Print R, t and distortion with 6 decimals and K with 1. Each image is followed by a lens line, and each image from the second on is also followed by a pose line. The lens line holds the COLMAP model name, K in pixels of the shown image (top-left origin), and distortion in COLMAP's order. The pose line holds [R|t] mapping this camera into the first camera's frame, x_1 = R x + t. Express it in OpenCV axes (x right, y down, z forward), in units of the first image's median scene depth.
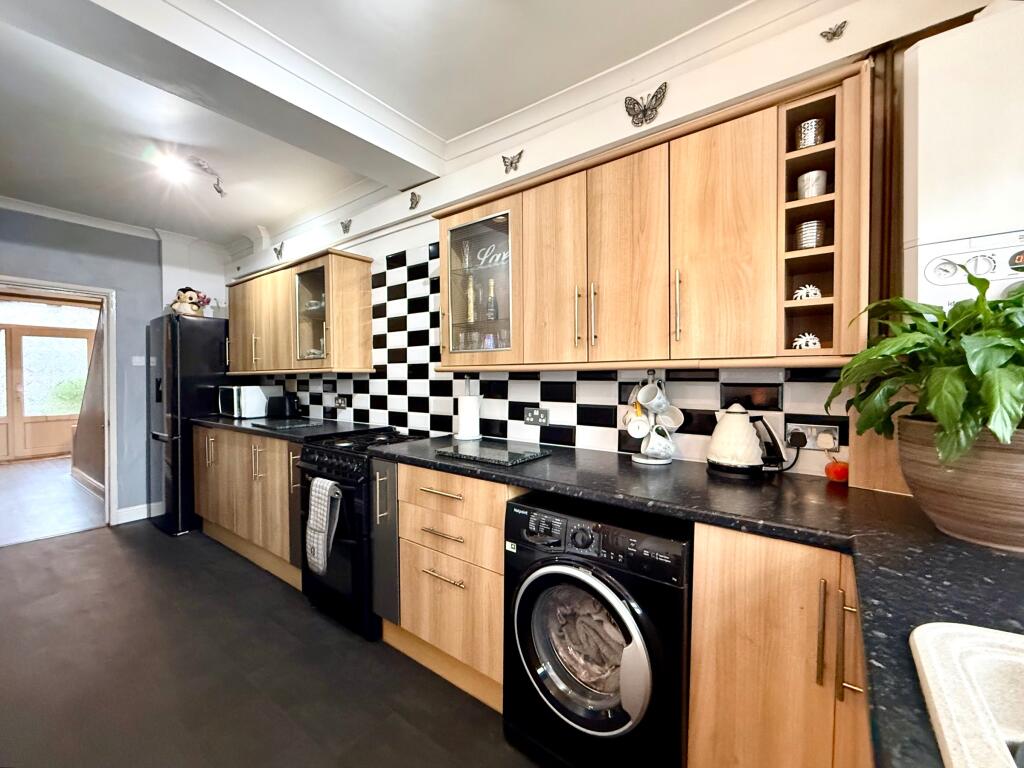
lens RADIAL K [[414.0, 0, 512.5], [0, 414.0, 383.9], [0, 0, 1]] dist [-0.000498, -0.000094]
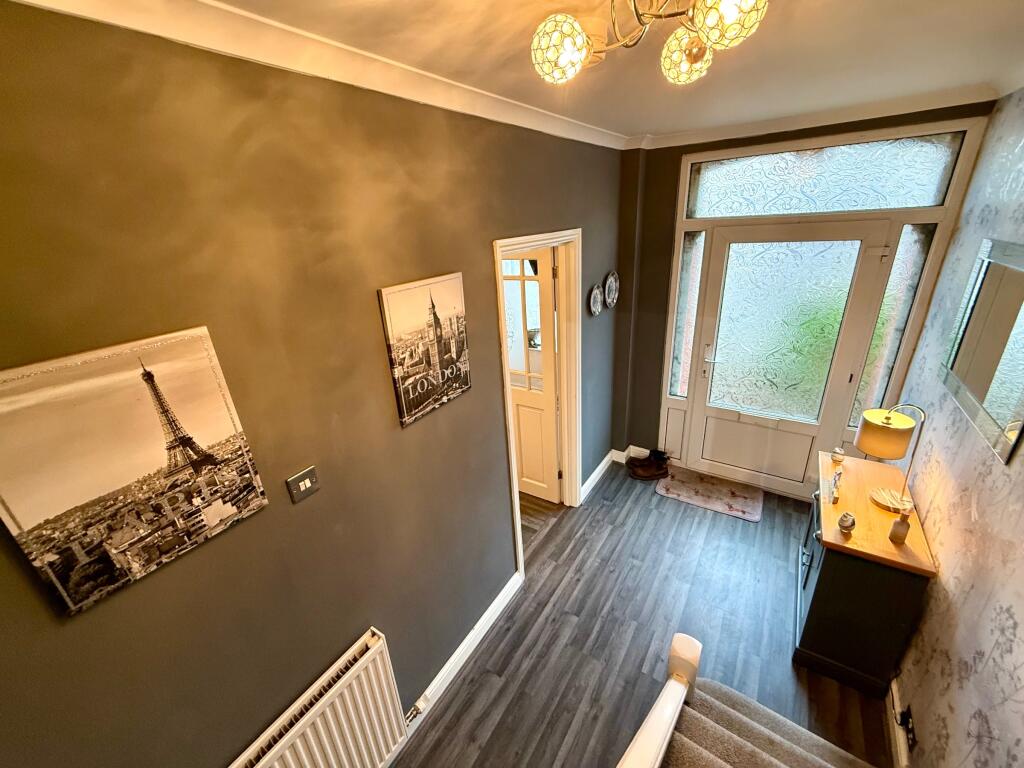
lens RADIAL K [[414.0, 0, 510.7], [0, 414.0, 382.8], [0, 0, 1]] dist [-0.000498, -0.000094]
pose [[0.063988, 0.372899, -0.925663, -0.721604], [0.034223, 0.926198, 0.375481, -0.153114], [0.997364, -0.055705, 0.046504, 0.728532]]
